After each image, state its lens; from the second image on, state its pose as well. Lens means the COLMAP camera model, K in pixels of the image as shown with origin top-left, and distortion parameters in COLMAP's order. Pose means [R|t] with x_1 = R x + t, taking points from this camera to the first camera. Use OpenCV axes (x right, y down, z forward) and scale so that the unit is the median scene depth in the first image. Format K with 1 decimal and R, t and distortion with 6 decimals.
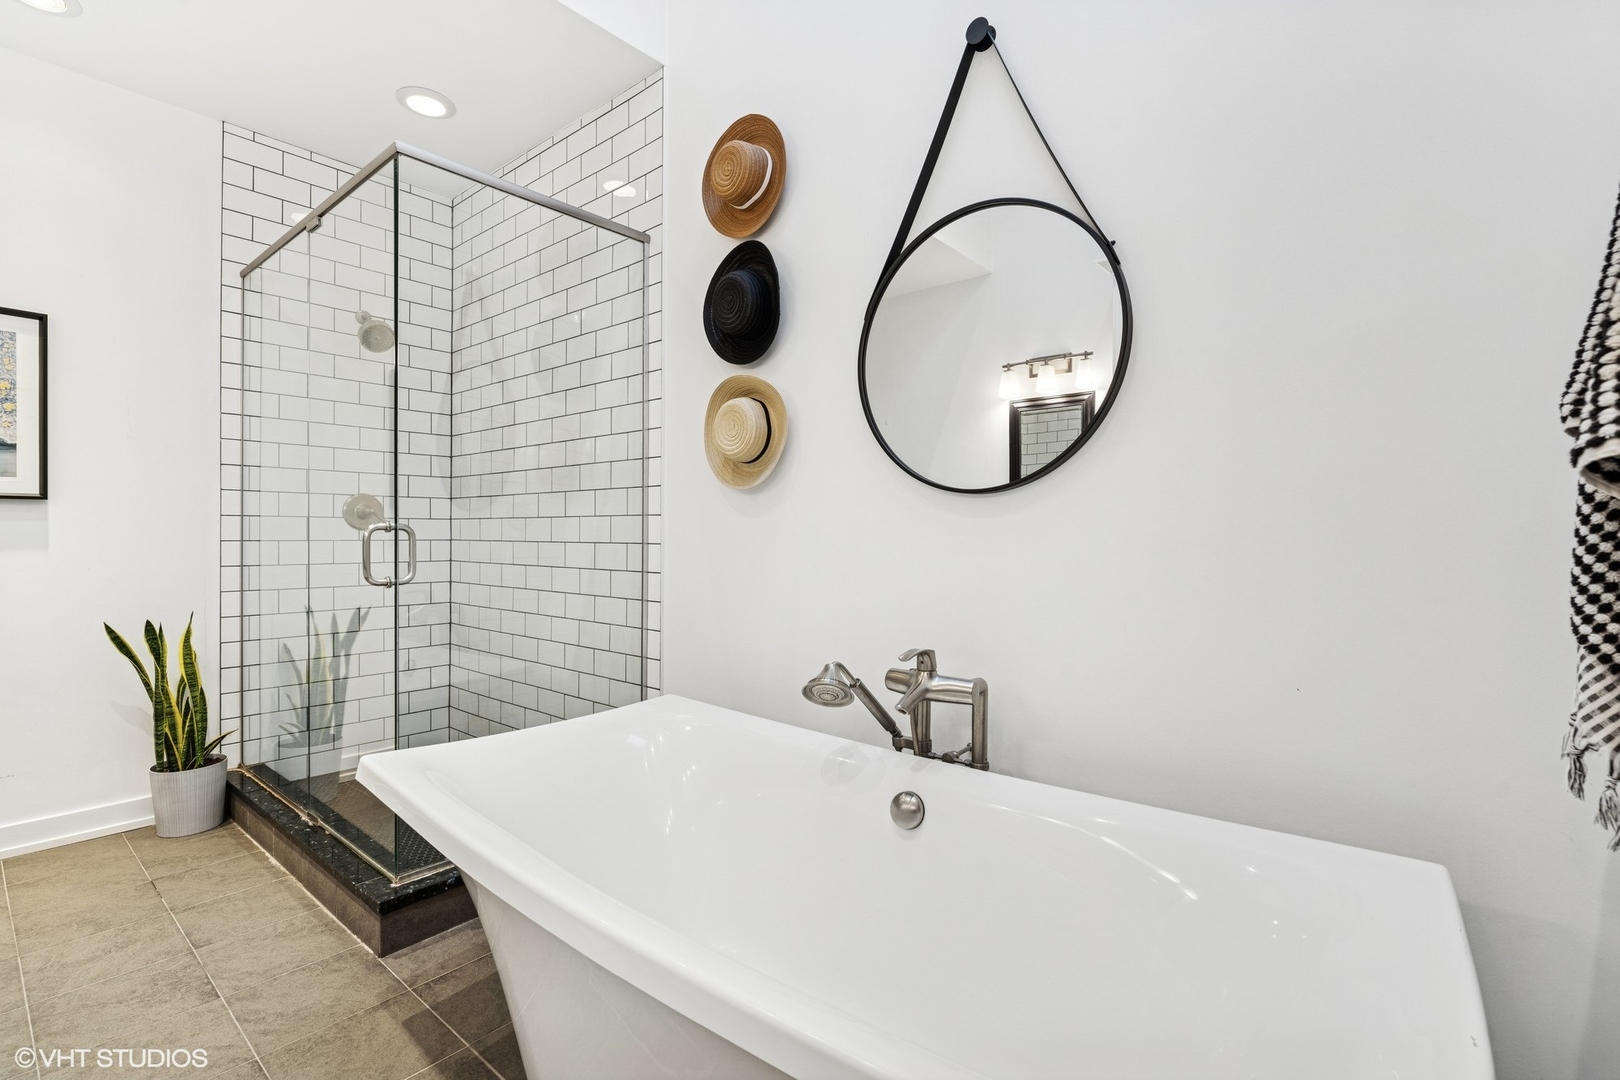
lens RADIAL K [[733.0, 0, 814.3], [0, 733.0, 533.6], [0, 0, 1]] dist [-0.000531, 0.001507]
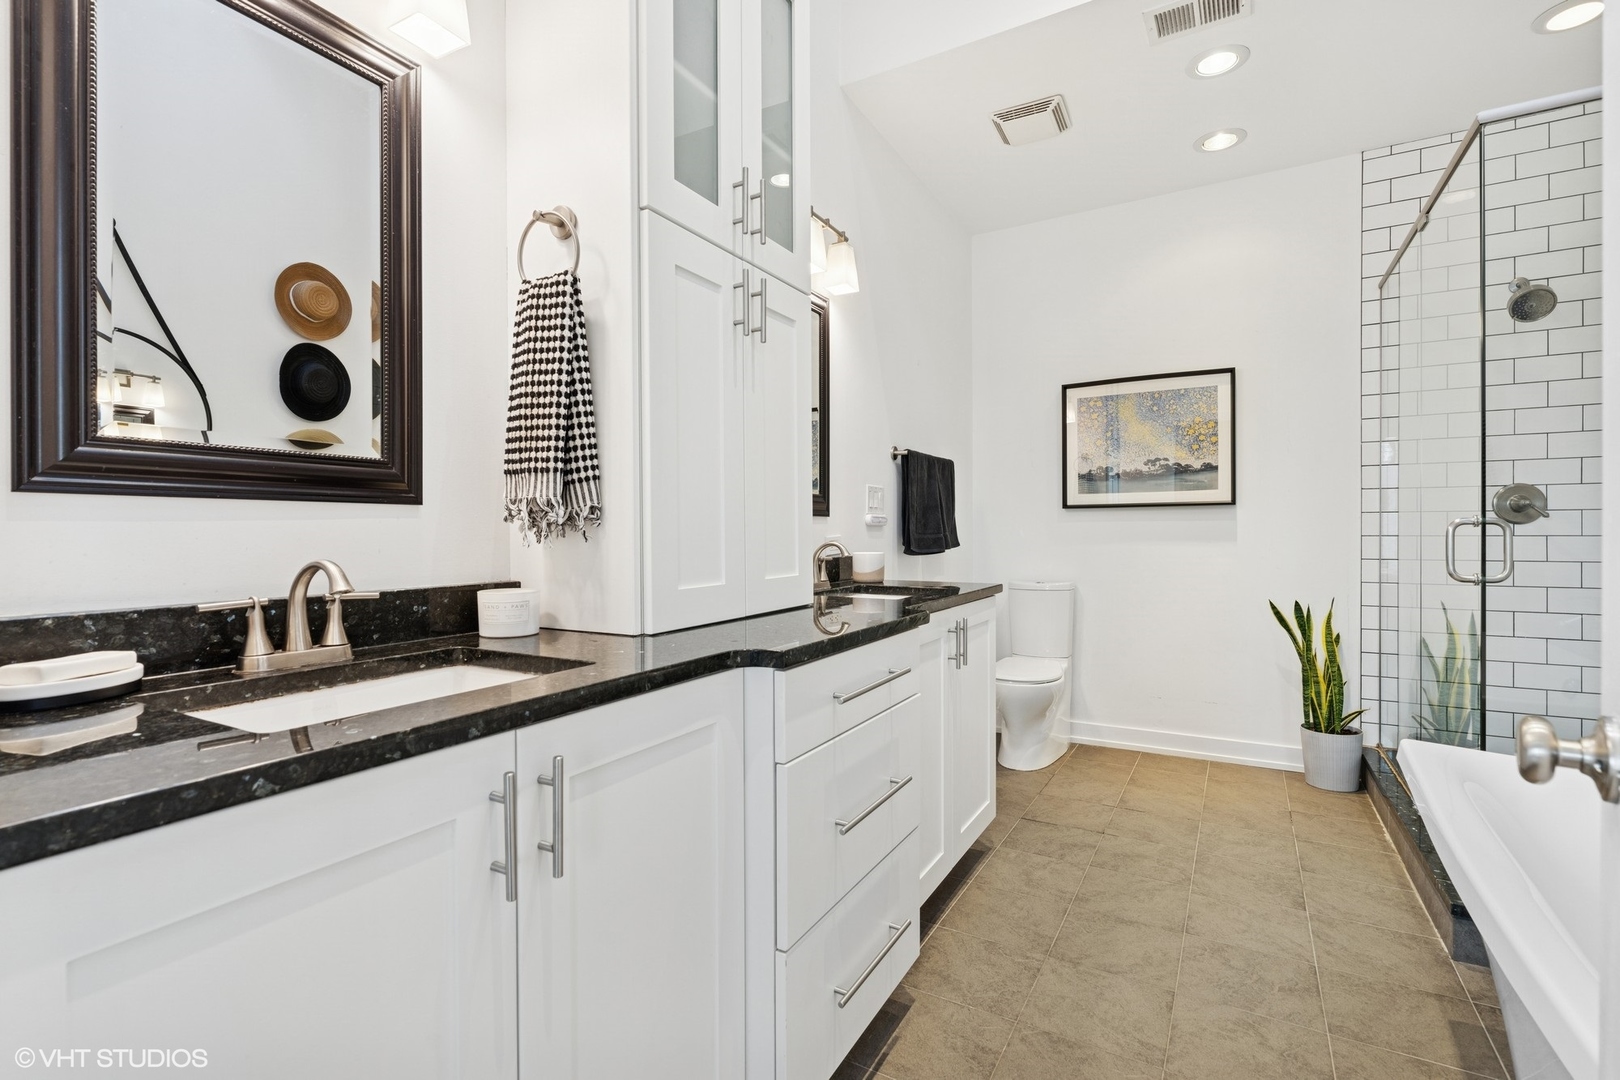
lens RADIAL K [[733.0, 0, 814.3], [0, 733.0, 533.6], [0, 0, 1]] dist [-0.000531, 0.001507]
pose [[0.192921, 0.000432, -0.981214, 0.127602], [0.005680, 0.999983, 0.001558, 0.000046], [0.981198, -0.005874, 0.192915, -0.017075]]
